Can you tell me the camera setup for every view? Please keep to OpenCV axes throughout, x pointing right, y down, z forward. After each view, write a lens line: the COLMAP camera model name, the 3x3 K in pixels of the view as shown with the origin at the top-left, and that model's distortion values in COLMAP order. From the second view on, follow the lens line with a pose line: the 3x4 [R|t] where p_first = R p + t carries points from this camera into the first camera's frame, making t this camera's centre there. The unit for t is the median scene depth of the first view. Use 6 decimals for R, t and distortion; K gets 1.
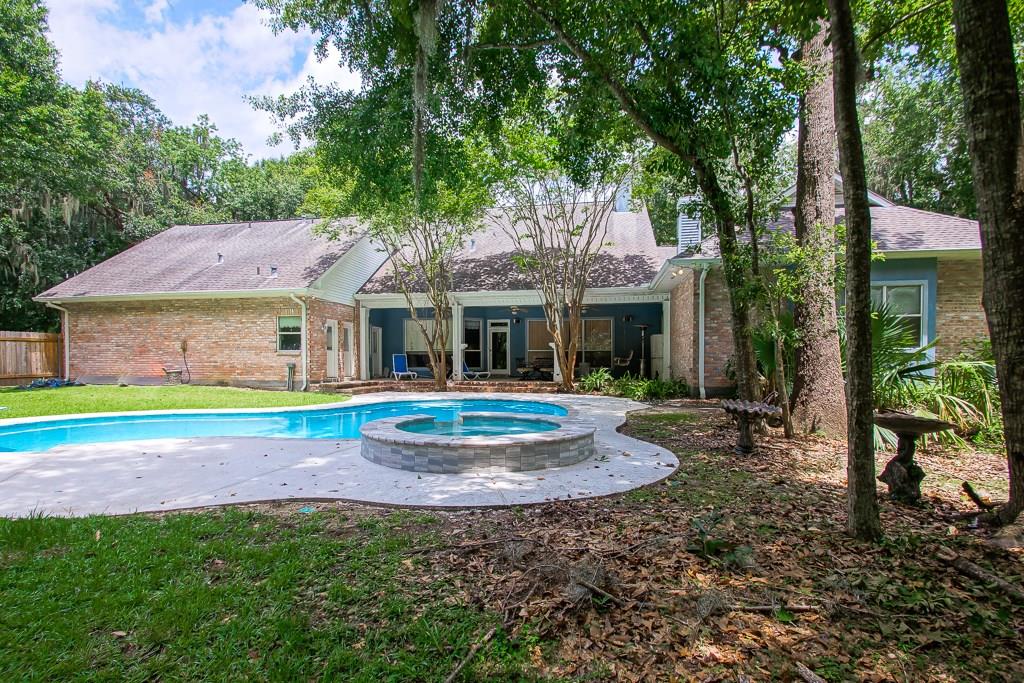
lens RADIAL K [[461.8, 0, 497.3], [0, 461.8, 362.9], [0, 0, 1]] dist [0.002671, -0.000458]
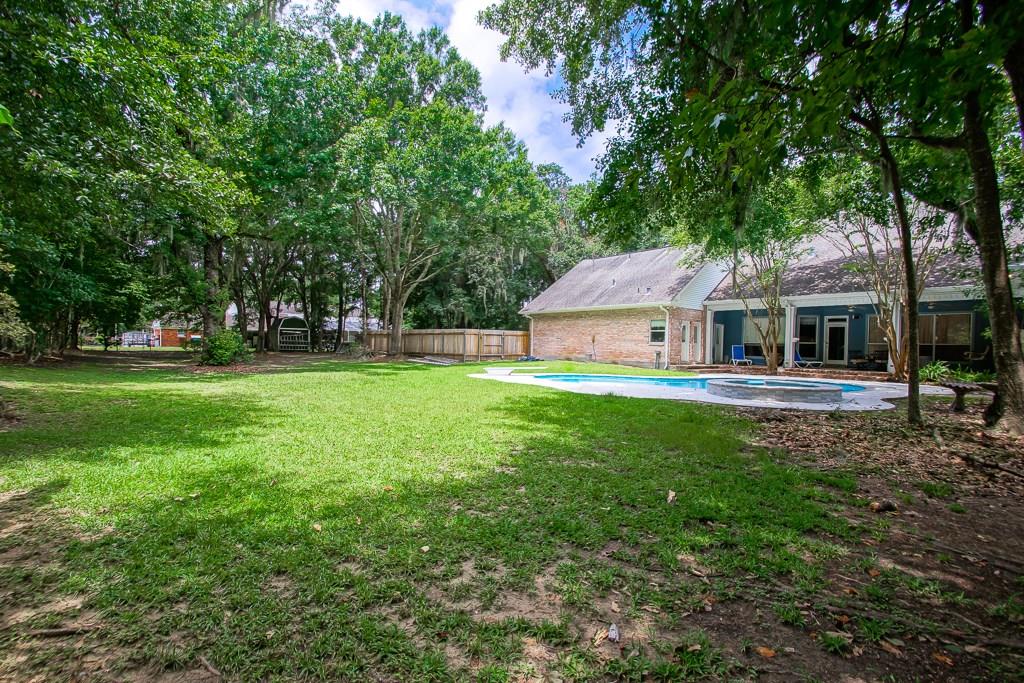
lens RADIAL K [[461.8, 0, 497.3], [0, 461.8, 362.9], [0, 0, 1]] dist [0.002671, -0.000458]
pose [[0.759830, 0.037898, -0.649016, 0.127303], [-0.021370, 0.999216, 0.033329, 0.001118], [0.649770, -0.011454, 0.760044, -0.454323]]
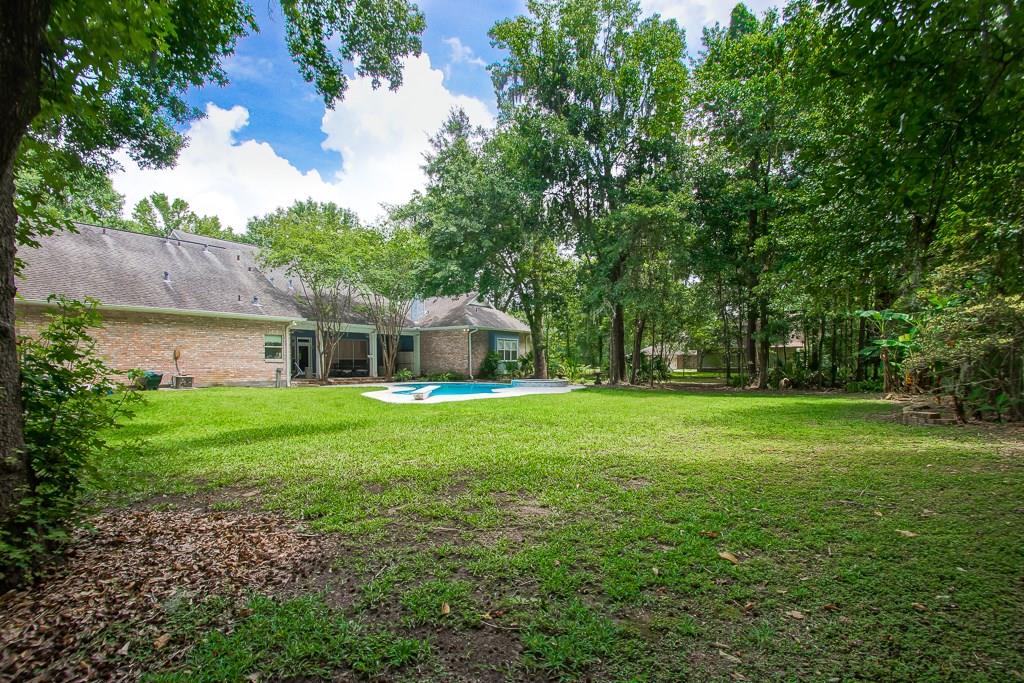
lens RADIAL K [[461.8, 0, 497.3], [0, 461.8, 362.9], [0, 0, 1]] dist [0.002671, -0.000458]
pose [[0.465830, 0.000150, 0.884874, -1.275548], [0.018161, 0.999788, -0.009730, 0.009491], [-0.884688, 0.020602, 0.465728, -0.239073]]
